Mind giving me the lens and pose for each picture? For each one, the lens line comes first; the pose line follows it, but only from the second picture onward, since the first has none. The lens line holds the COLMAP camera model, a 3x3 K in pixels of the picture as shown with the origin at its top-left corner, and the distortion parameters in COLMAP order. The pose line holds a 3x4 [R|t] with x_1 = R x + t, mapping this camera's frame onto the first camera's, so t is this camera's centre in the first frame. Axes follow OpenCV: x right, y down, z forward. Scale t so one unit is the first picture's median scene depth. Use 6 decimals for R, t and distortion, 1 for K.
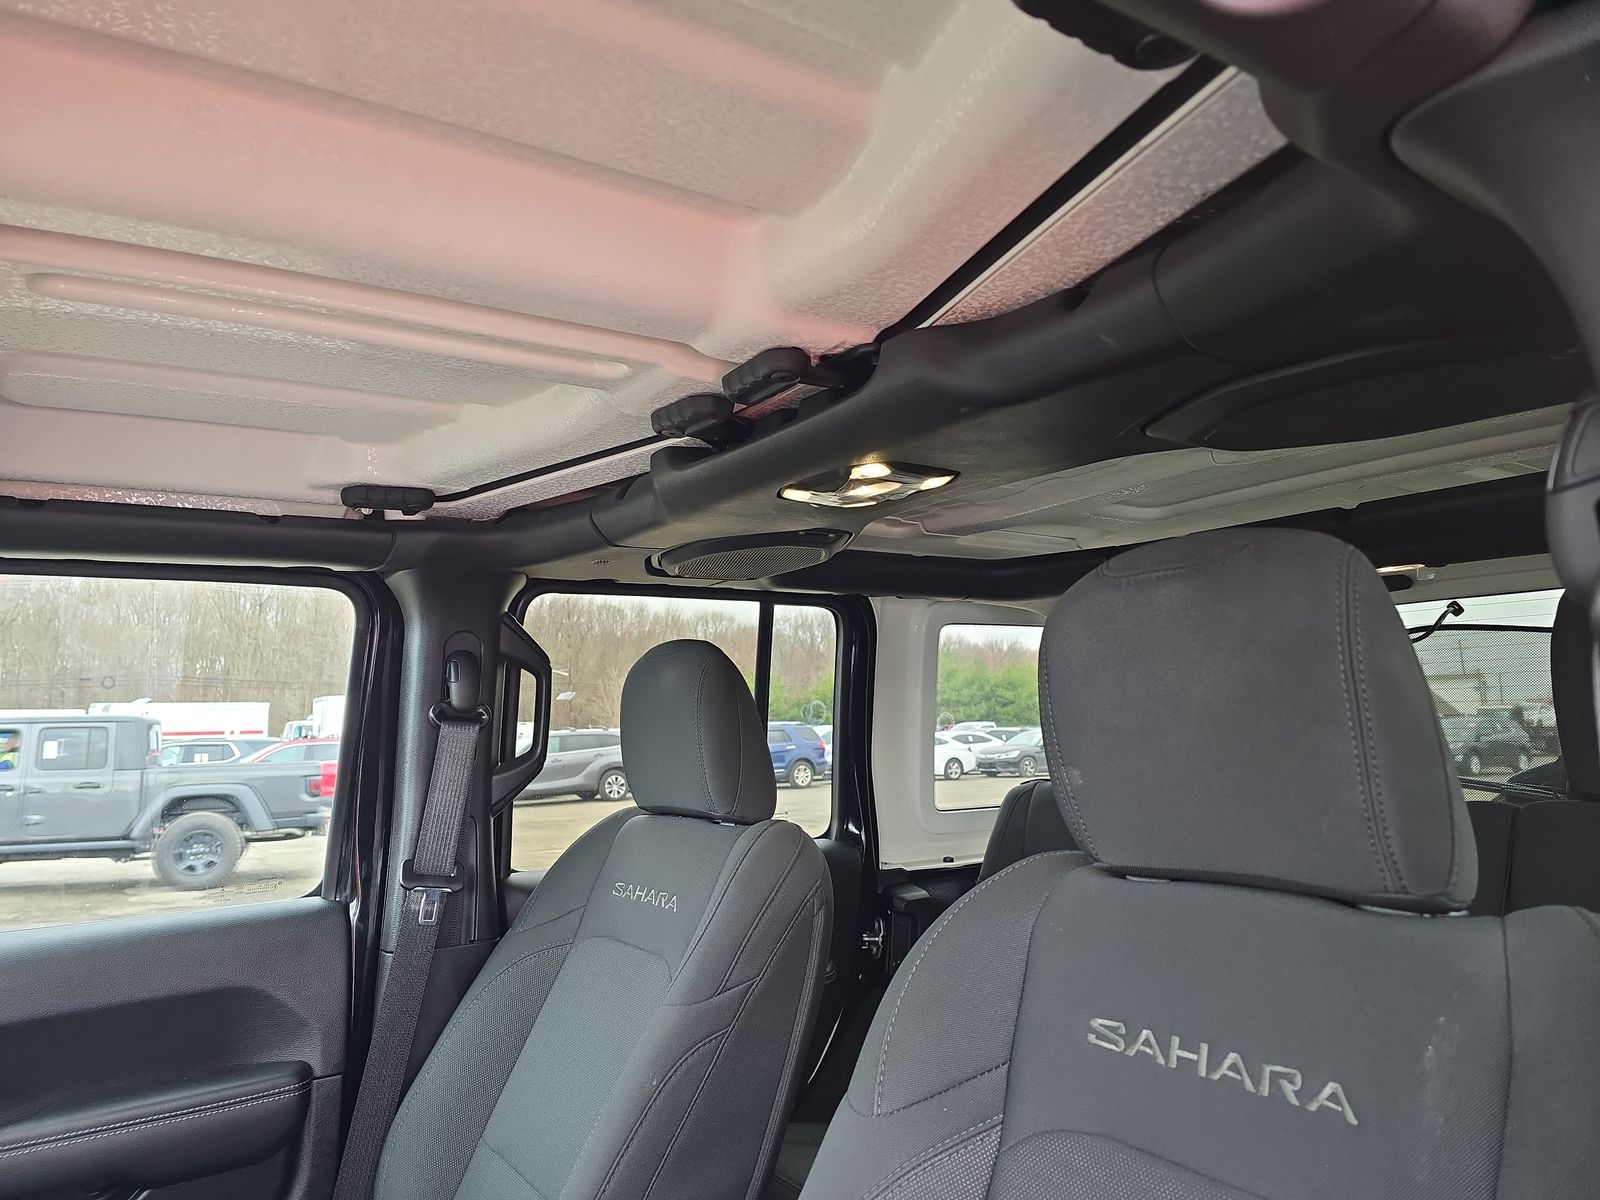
lens RADIAL K [[1066.8, 0, 800.0], [0, 1066.8, 600.0], [0, 0, 1]] dist [0.021361, -0.002983]
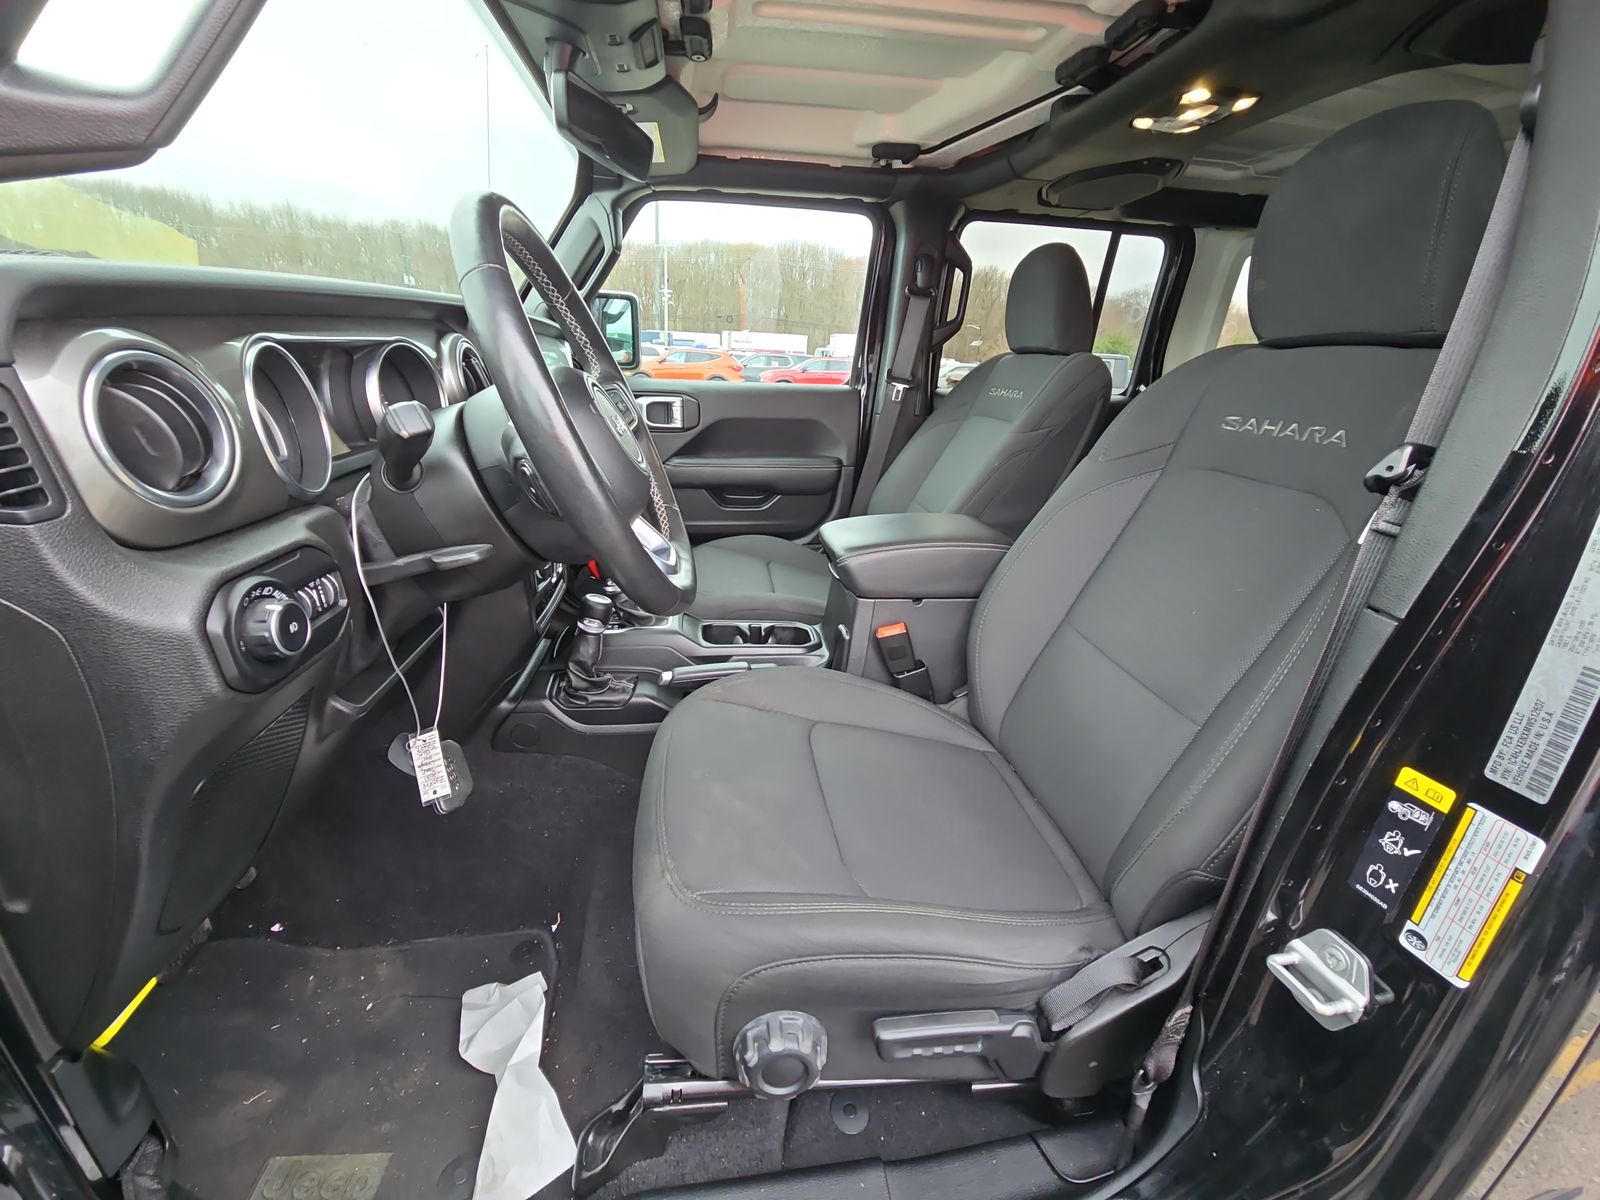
lens RADIAL K [[650.6, 0, 800.0], [0, 650.6, 600.0], [0, 0, 1]] dist [0.002781, 0.000527]
pose [[0.892706, 0.214892, -0.396103, 0.063769], [-0.018055, 0.895329, 0.445039, 0.092120], [0.450277, -0.390137, 0.803146, -0.233657]]
